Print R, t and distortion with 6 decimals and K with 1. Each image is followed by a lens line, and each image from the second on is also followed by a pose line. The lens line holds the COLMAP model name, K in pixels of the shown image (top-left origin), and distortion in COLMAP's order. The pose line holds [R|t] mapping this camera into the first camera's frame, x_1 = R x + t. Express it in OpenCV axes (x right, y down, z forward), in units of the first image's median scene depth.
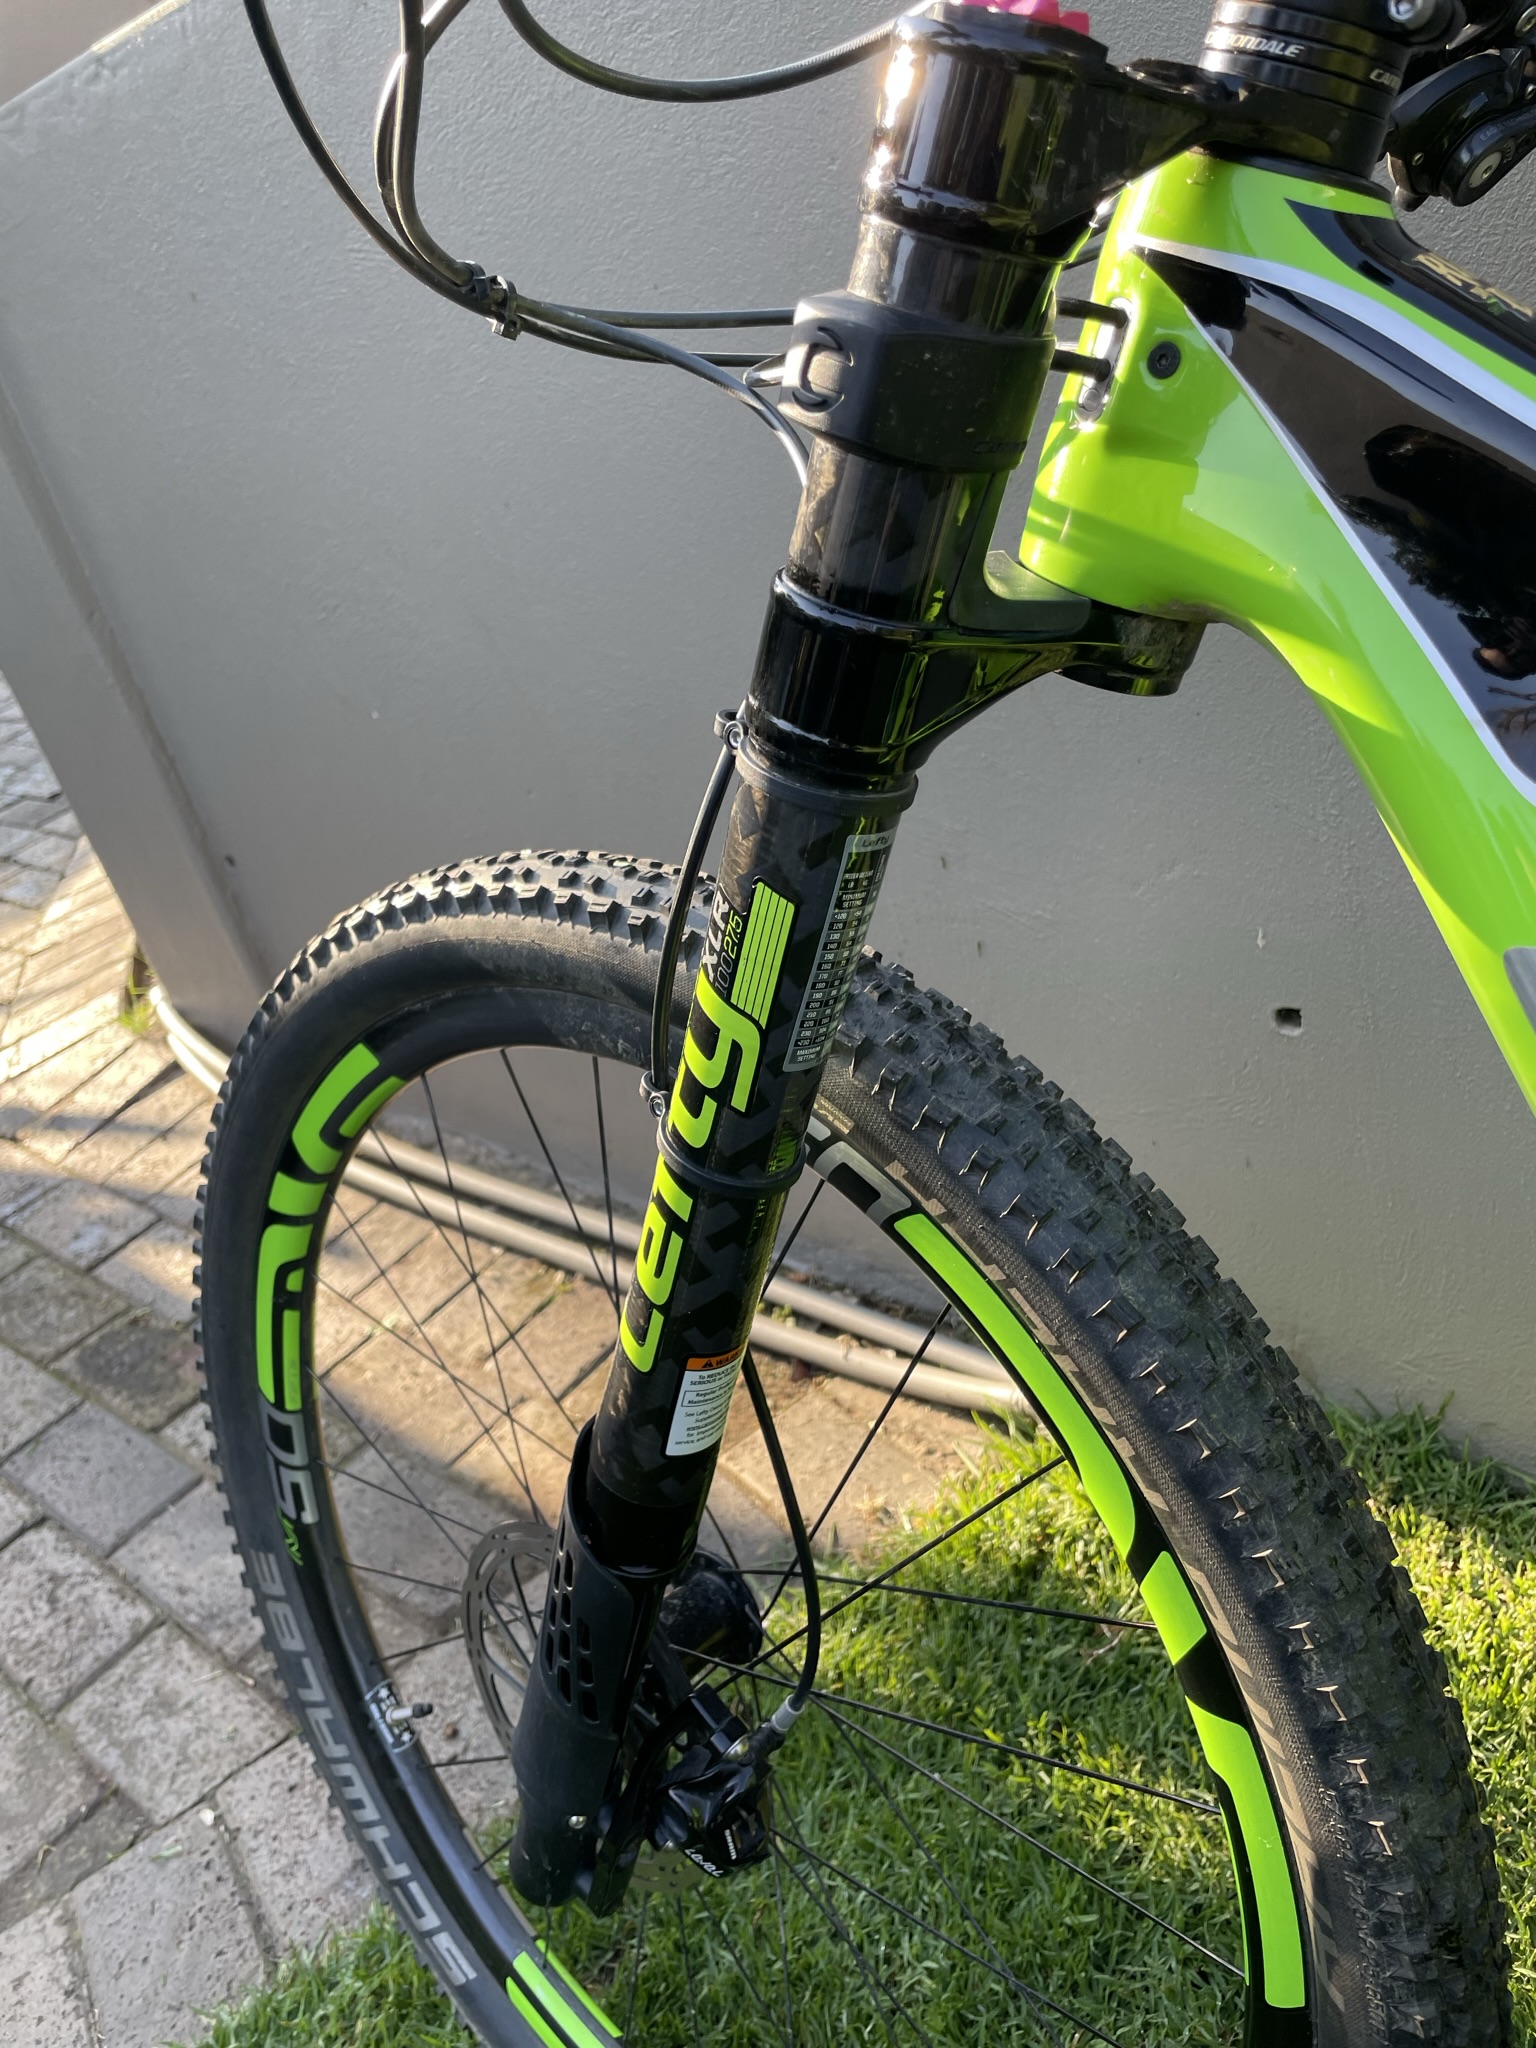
lens RADIAL K [[1557.1, 0, 741.3], [0, 1557.1, 1030.5], [0, 0, 1]] dist [0.099913, -0.143968]
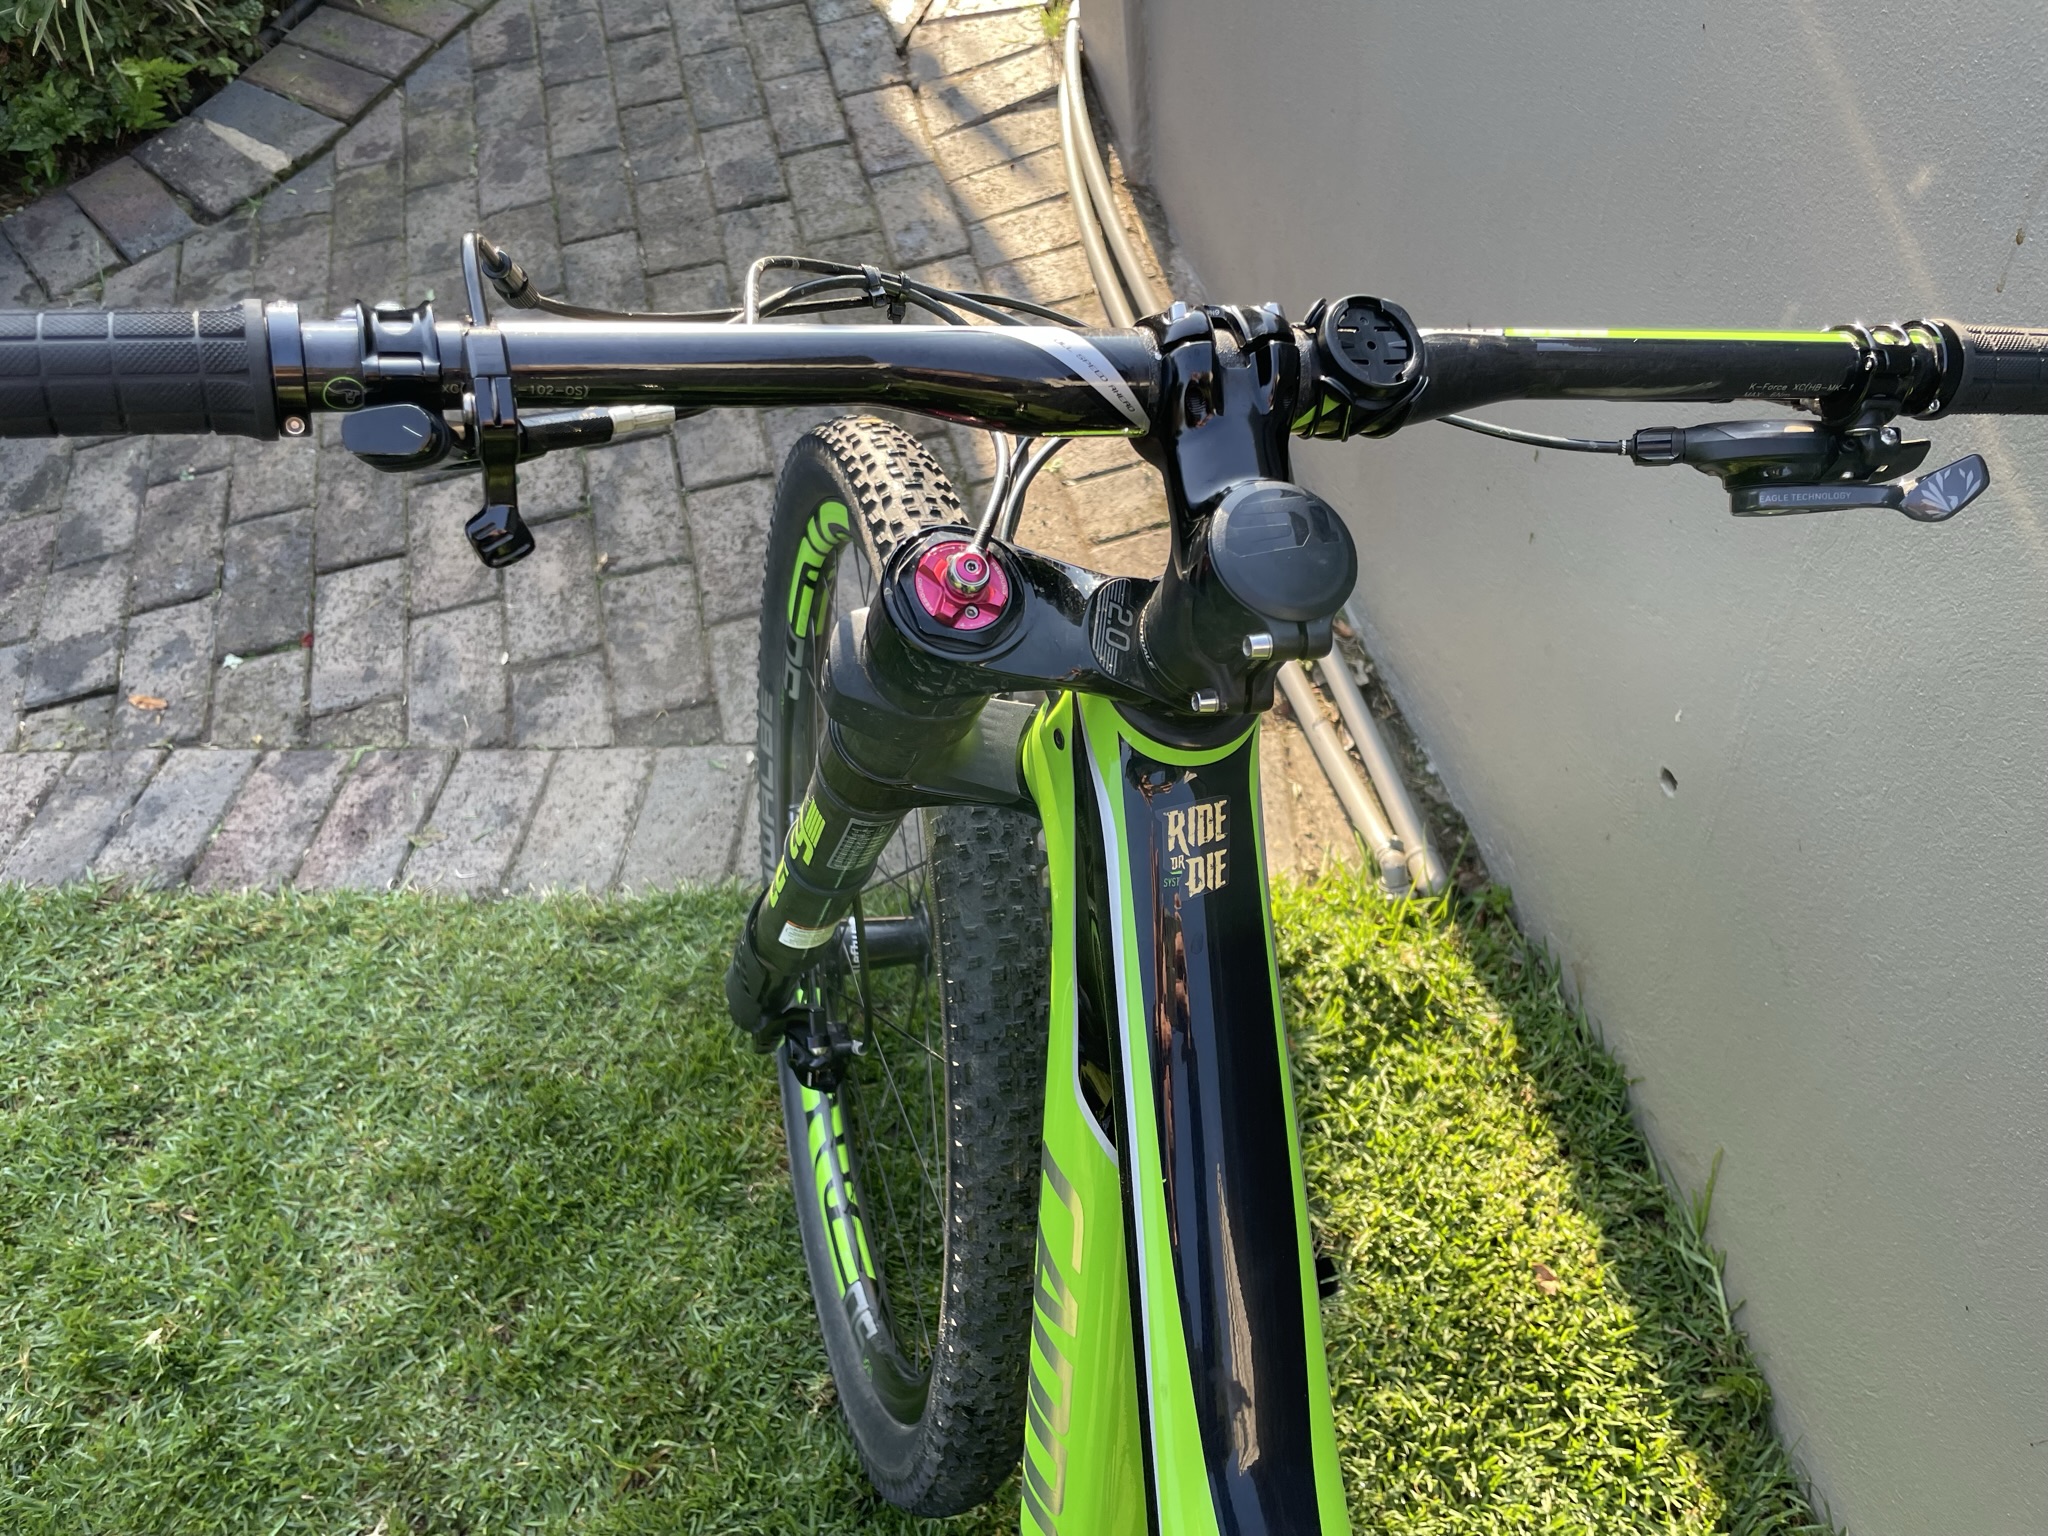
lens RADIAL K [[1557.1, 0, 1040.2], [0, 1557.1, 735.3], [0, 0, 1]] dist [0.099913, -0.143968]
pose [[0.812745, 0.543087, -0.210957, 0.188385], [-0.374068, 0.764009, 0.525703, -0.404646], [0.446676, -0.348350, 0.824095, -0.078318]]
